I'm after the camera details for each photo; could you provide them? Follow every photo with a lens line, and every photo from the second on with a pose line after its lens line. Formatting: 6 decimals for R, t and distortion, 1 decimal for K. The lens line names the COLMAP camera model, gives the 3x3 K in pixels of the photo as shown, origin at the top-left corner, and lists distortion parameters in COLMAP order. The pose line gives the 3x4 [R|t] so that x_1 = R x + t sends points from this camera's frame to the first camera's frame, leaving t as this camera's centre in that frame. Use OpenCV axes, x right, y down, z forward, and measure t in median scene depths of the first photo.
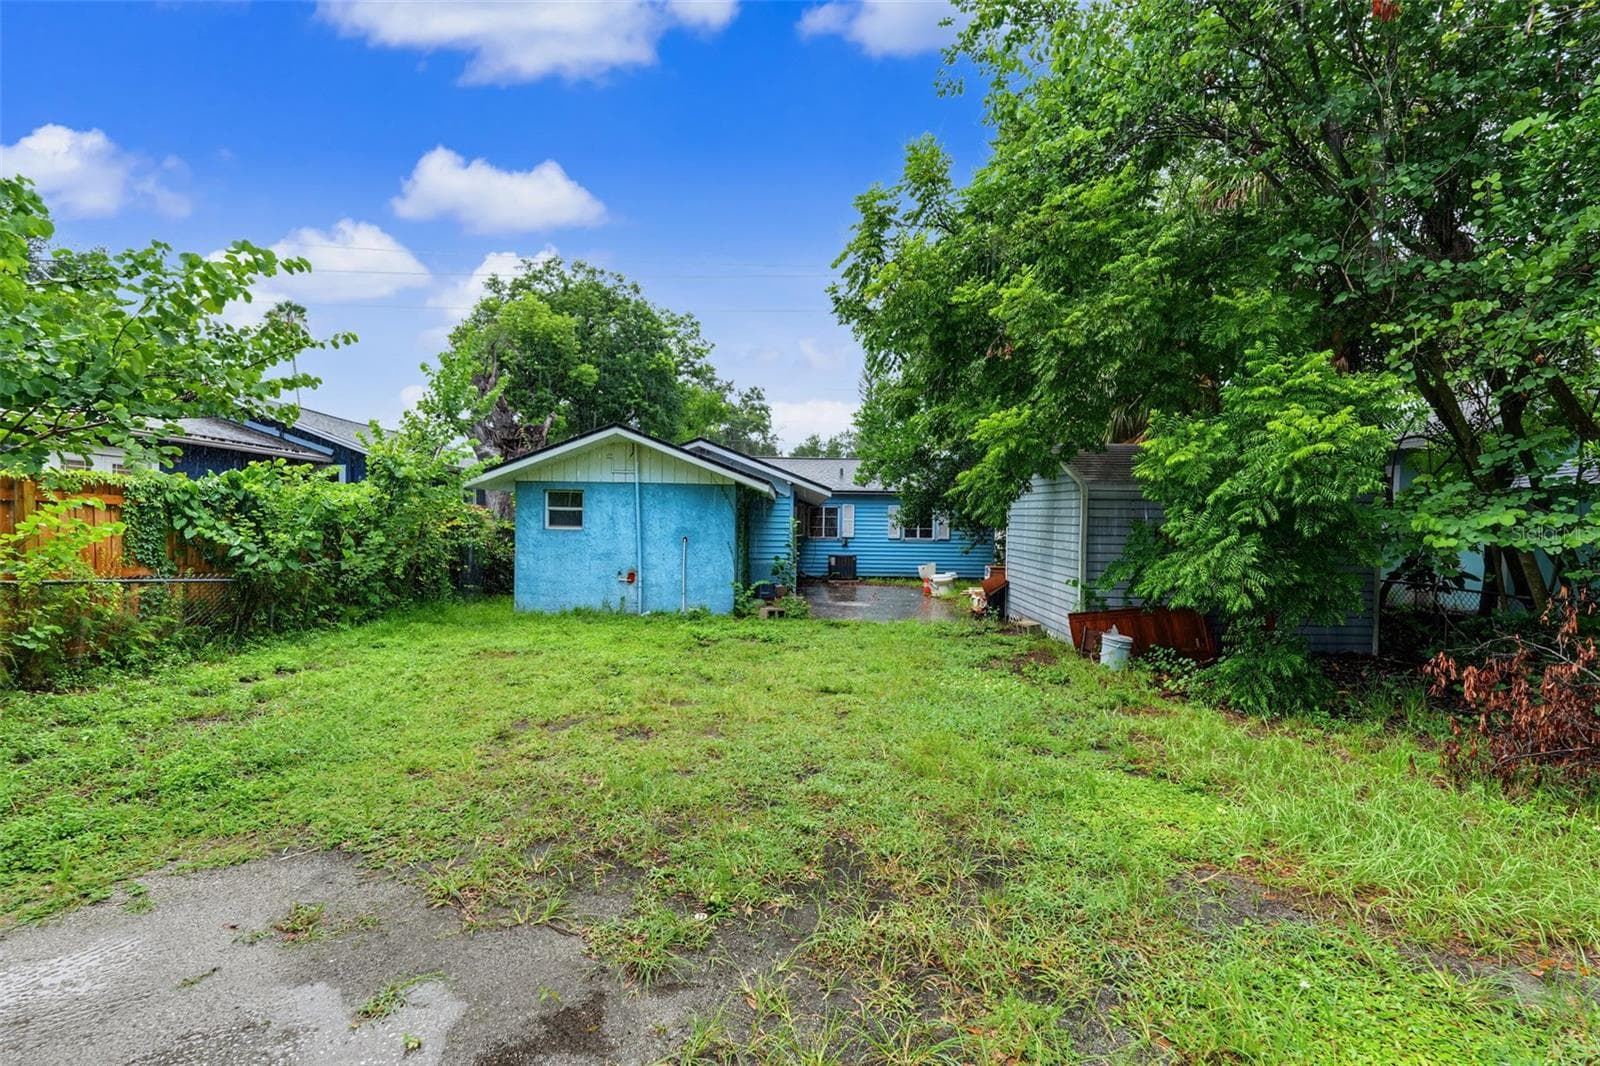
lens RADIAL K [[713.7, 0, 800.0], [0, 713.7, 533.0], [0, 0, 1]] dist [0.000656, 0.000102]
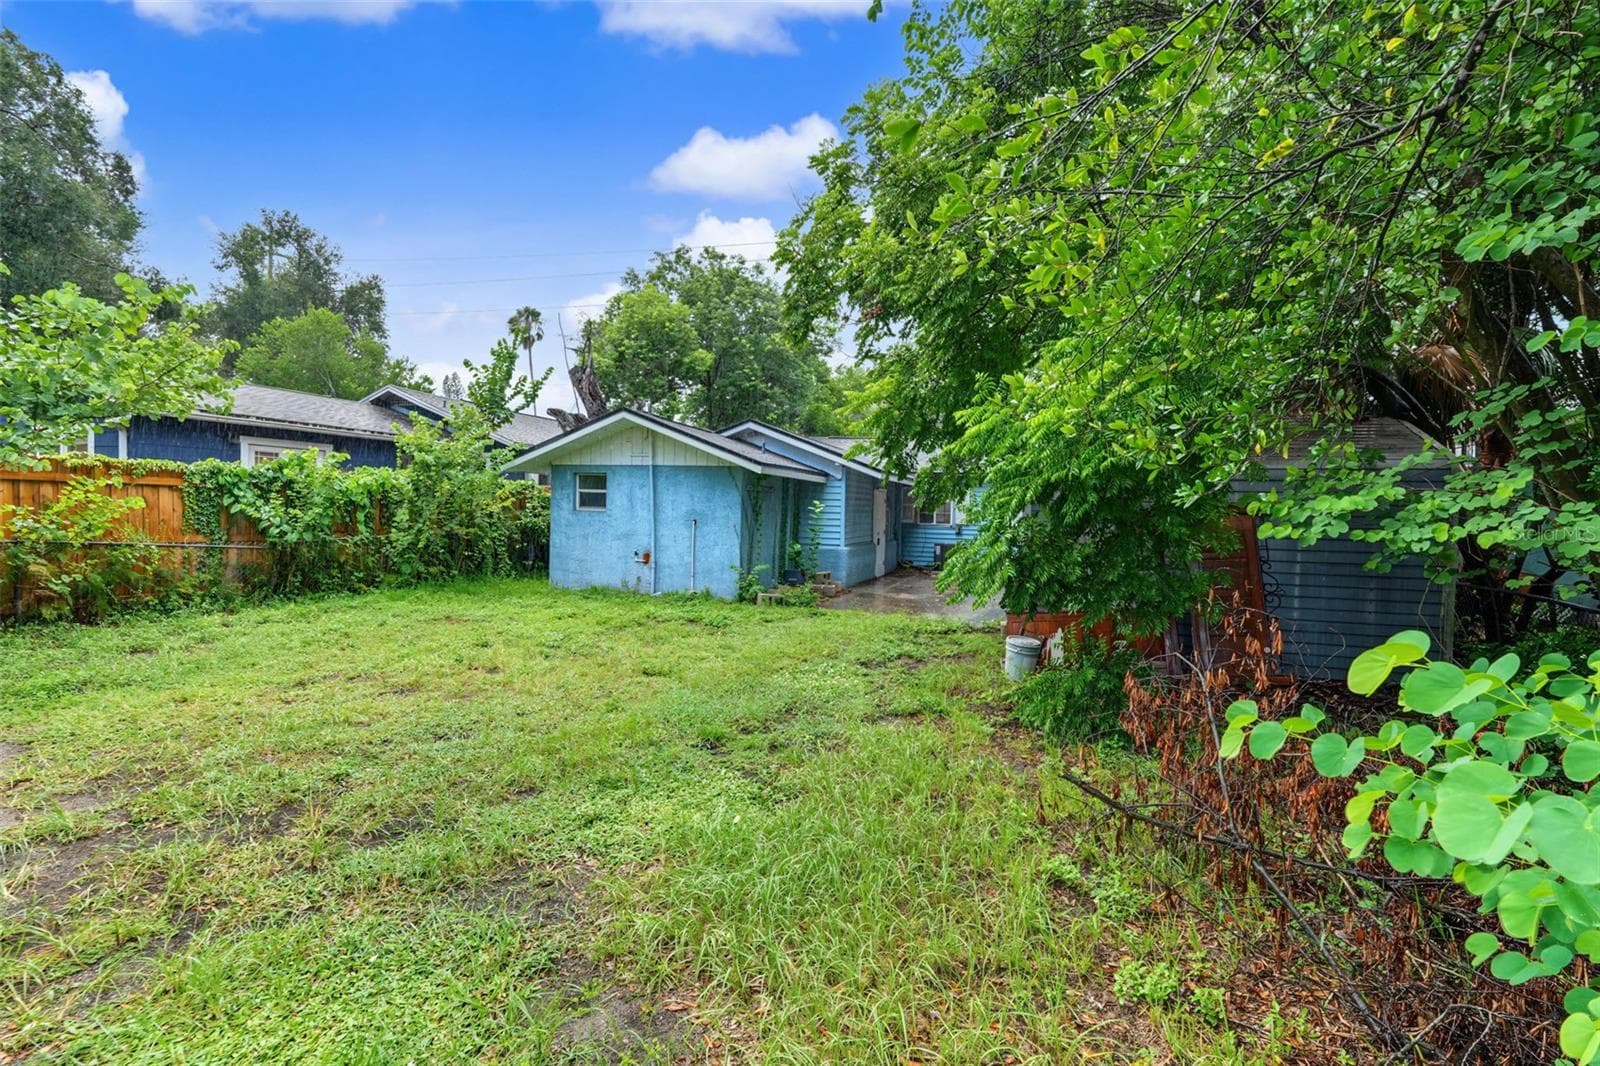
lens RADIAL K [[750.5, 0, 759.1], [0, 750.5, 526.9], [0, 0, 1]] dist [-0.000330, -0.000046]
pose [[0.946168, 0.017330, -0.323210, 0.266269], [-0.014044, 0.999823, 0.012494, 0.001535], [0.323370, -0.007283, 0.946245, 0.033907]]
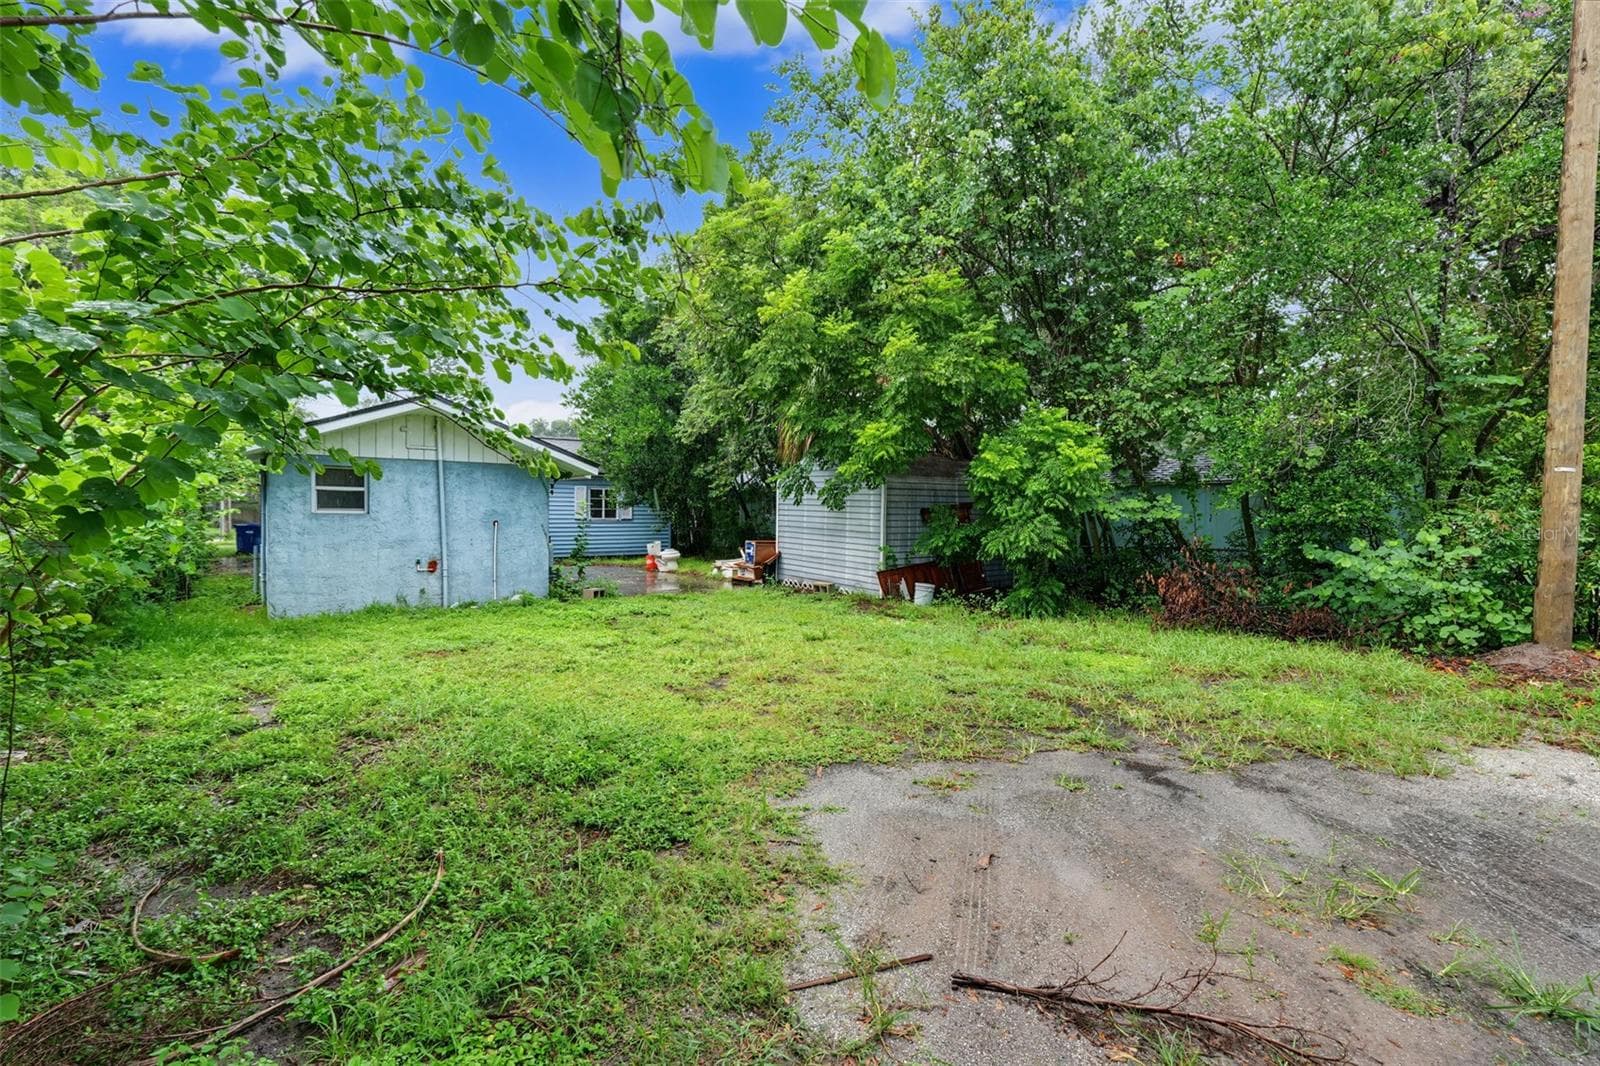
lens RADIAL K [[713.7, 0, 800.0], [0, 713.7, 533.0], [0, 0, 1]] dist [0.000656, 0.000102]
pose [[0.787869, -0.025713, 0.615305, -0.427221], [0.007457, 0.999453, 0.032217, -0.004995], [-0.615797, -0.020794, 0.787630, 0.012734]]
